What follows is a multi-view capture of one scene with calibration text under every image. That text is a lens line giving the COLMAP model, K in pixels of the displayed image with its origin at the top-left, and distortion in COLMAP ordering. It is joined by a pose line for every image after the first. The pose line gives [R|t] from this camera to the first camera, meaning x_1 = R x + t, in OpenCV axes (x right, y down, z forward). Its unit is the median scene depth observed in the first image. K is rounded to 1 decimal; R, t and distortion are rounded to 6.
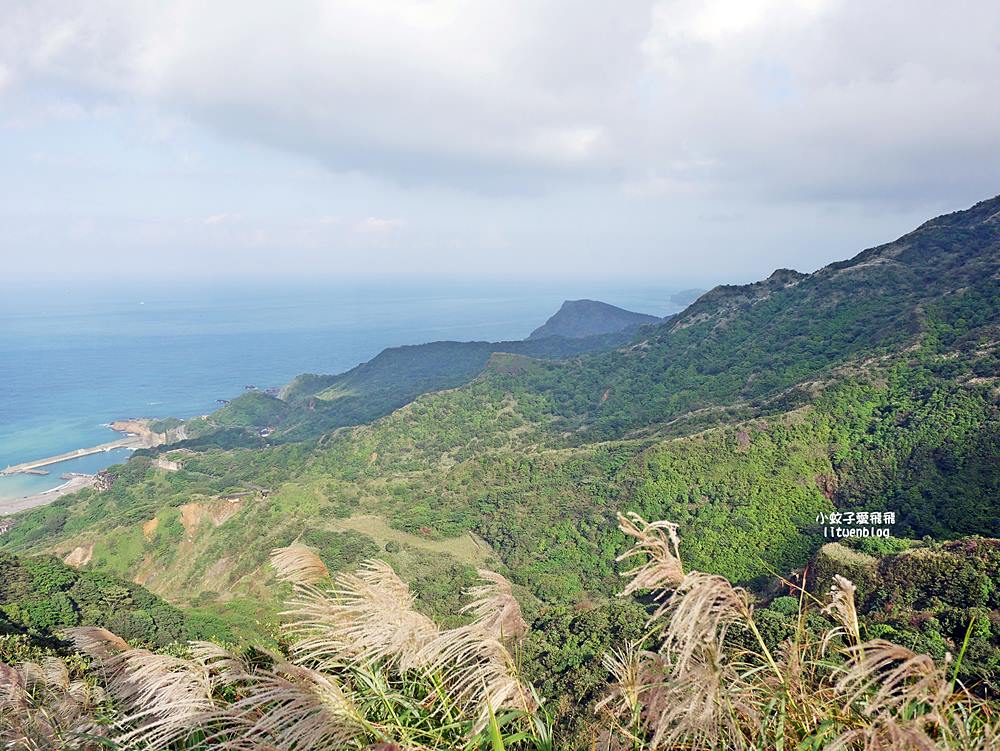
lens RADIAL K [[836.1, 0, 499.2], [0, 836.1, 374.6], [0, 0, 1]] dist [-0.038961, 0.014008]
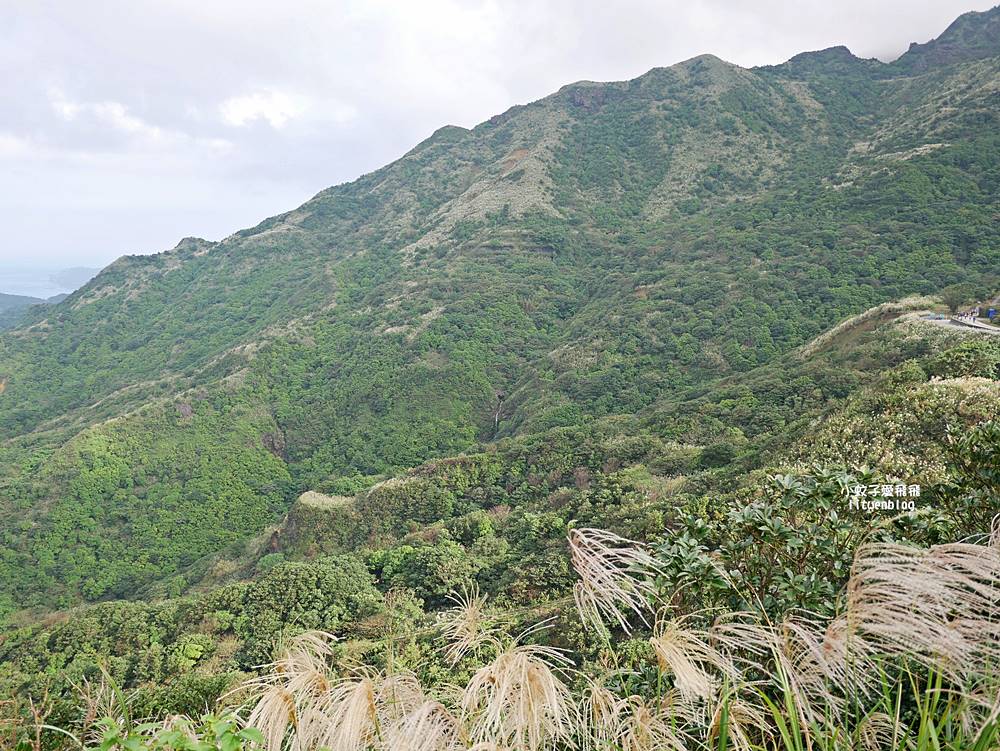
lens RADIAL K [[836.1, 0, 499.2], [0, 836.1, 374.6], [0, 0, 1]] dist [-0.038961, 0.014008]
pose [[0.764800, -0.106508, 0.635403, -0.022233], [0.088019, 0.994267, 0.060717, 0.007110], [-0.638227, 0.009491, 0.769790, 0.023423]]
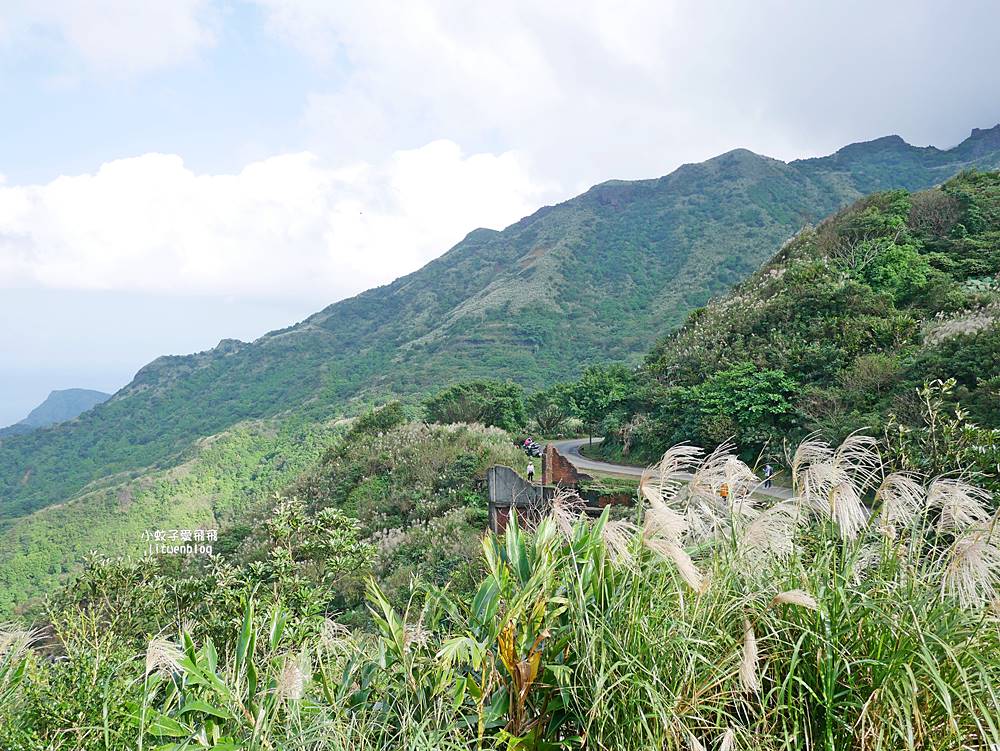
lens RADIAL K [[831.0, 0, 498.6], [0, 831.0, 386.0], [0, 0, 1]] dist [-0.041396, 0.020593]
pose [[0.852258, -0.032616, 0.522105, 0.113666], [0.080680, 0.994308, -0.069583, 0.033303], [-0.516863, 0.101426, 0.850038, -0.031225]]
